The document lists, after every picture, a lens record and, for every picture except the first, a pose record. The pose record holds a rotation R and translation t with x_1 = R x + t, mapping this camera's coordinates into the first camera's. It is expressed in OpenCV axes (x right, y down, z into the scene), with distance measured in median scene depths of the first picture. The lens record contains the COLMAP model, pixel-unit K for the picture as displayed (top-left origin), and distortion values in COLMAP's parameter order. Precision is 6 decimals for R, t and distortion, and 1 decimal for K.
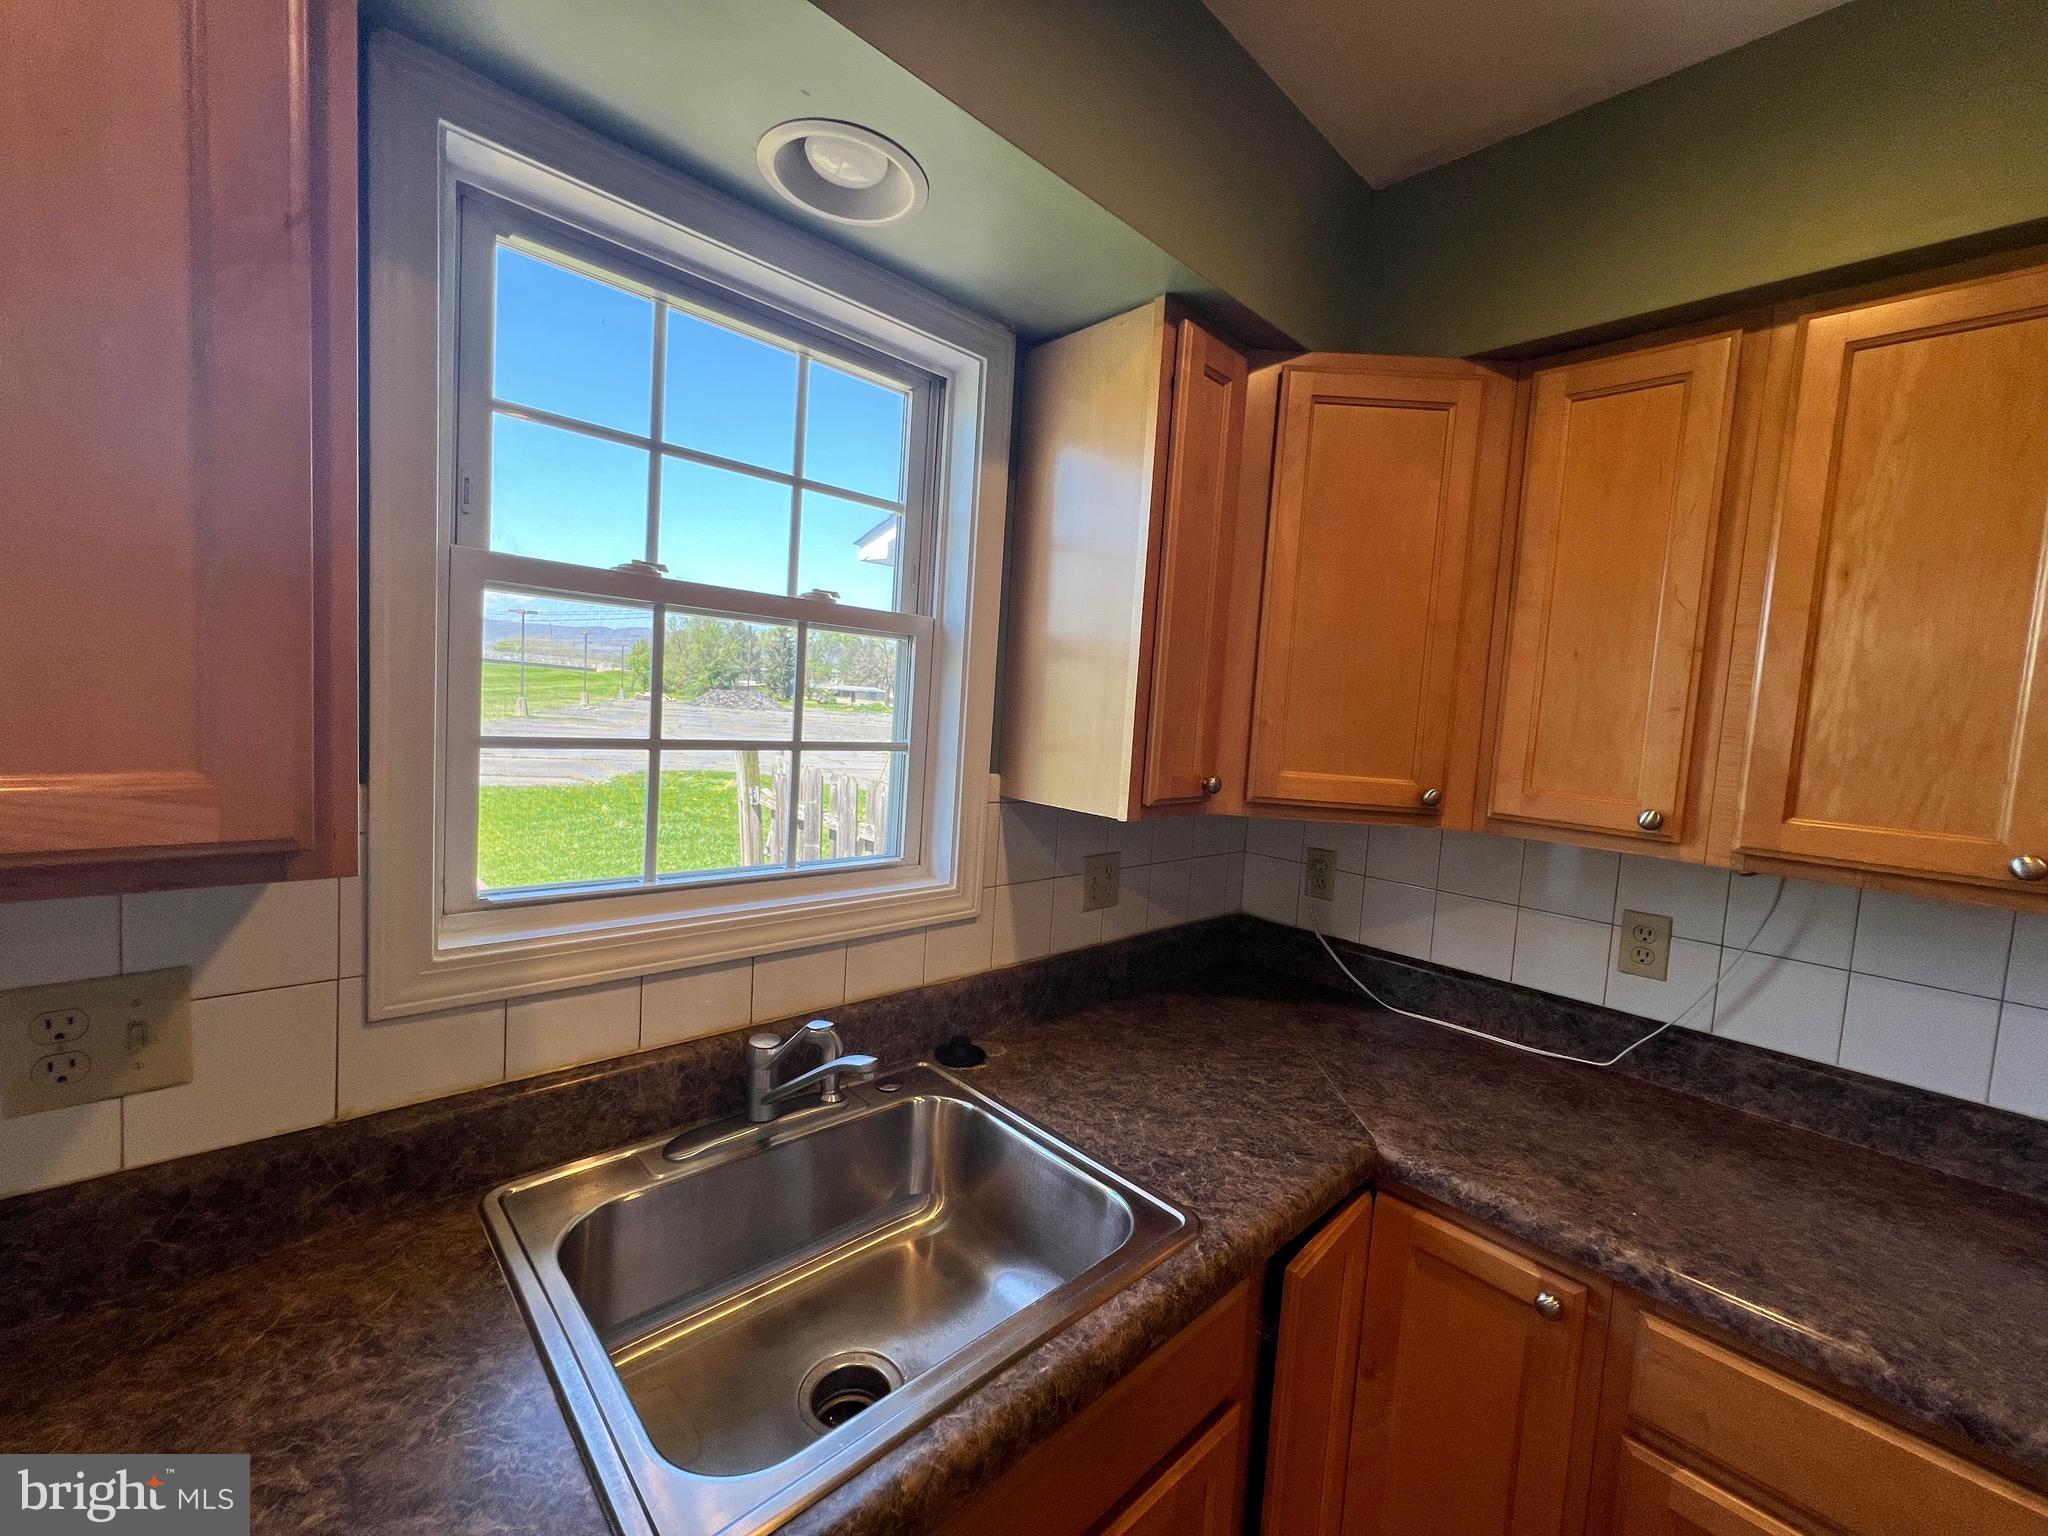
lens RADIAL K [[819.7, 0, 1025.6], [0, 819.7, 761.0], [0, 0, 1]] dist [-0.001092, 0.000254]
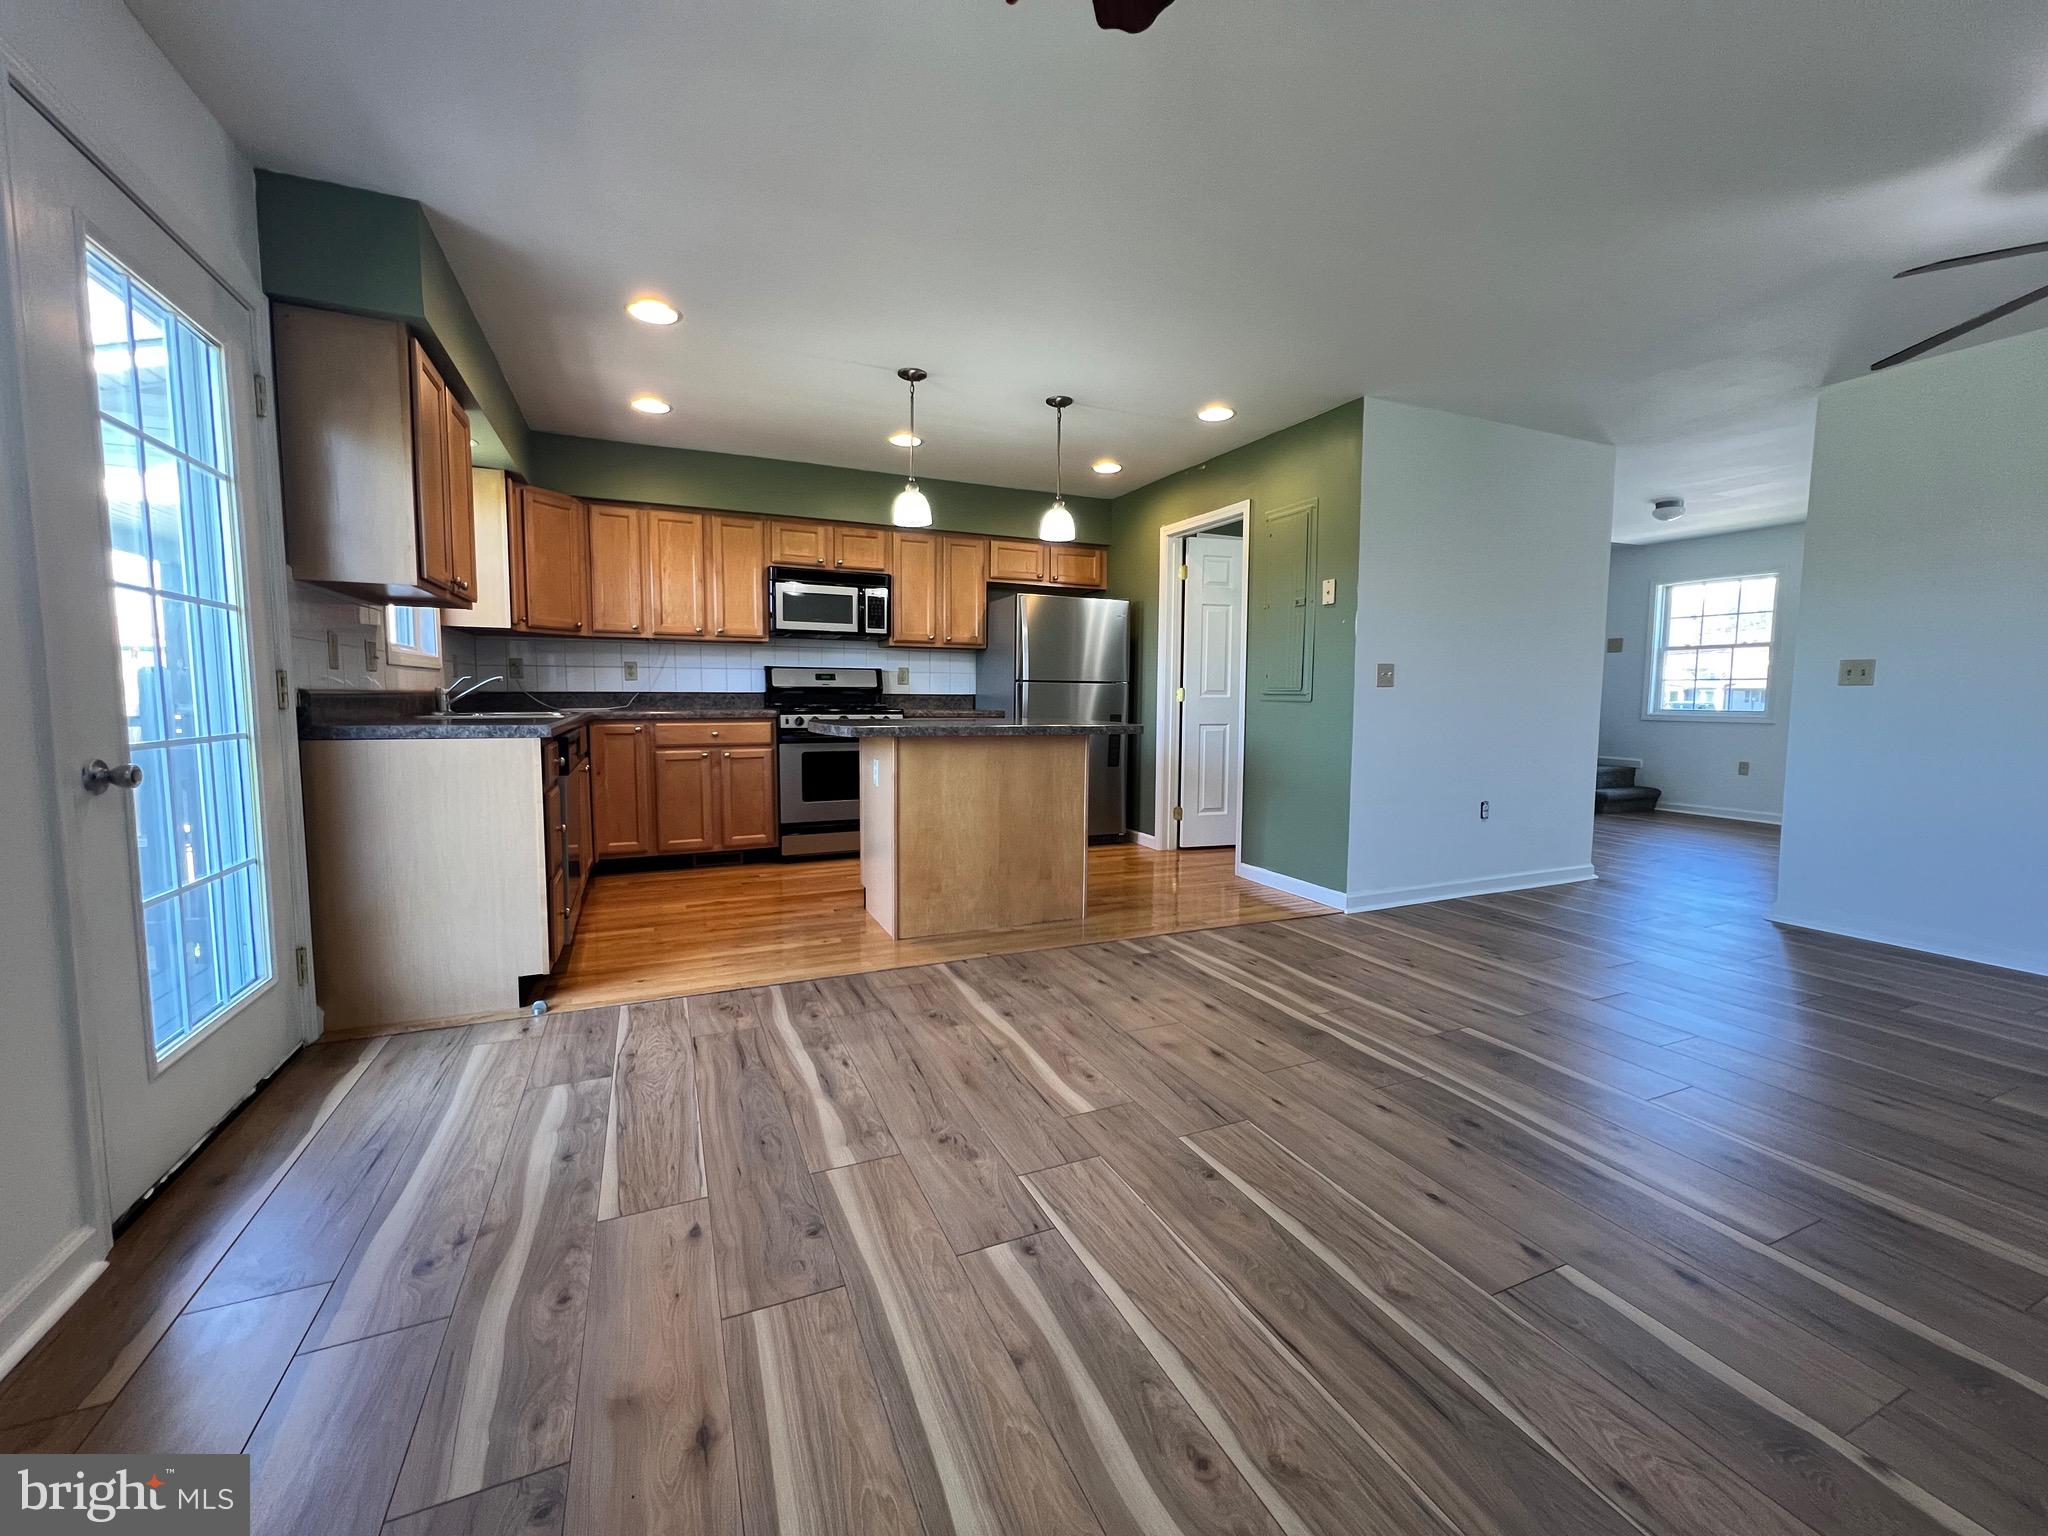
lens RADIAL K [[819.7, 0, 1019.4], [0, 819.7, 761.1], [0, 0, 1]] dist [-0.001092, 0.000254]
pose [[0.330471, -0.139881, 0.933393, -2.255738], [0.085100, 0.989344, 0.118136, 0.372913], [-0.939972, 0.040391, 0.338854, -1.935313]]
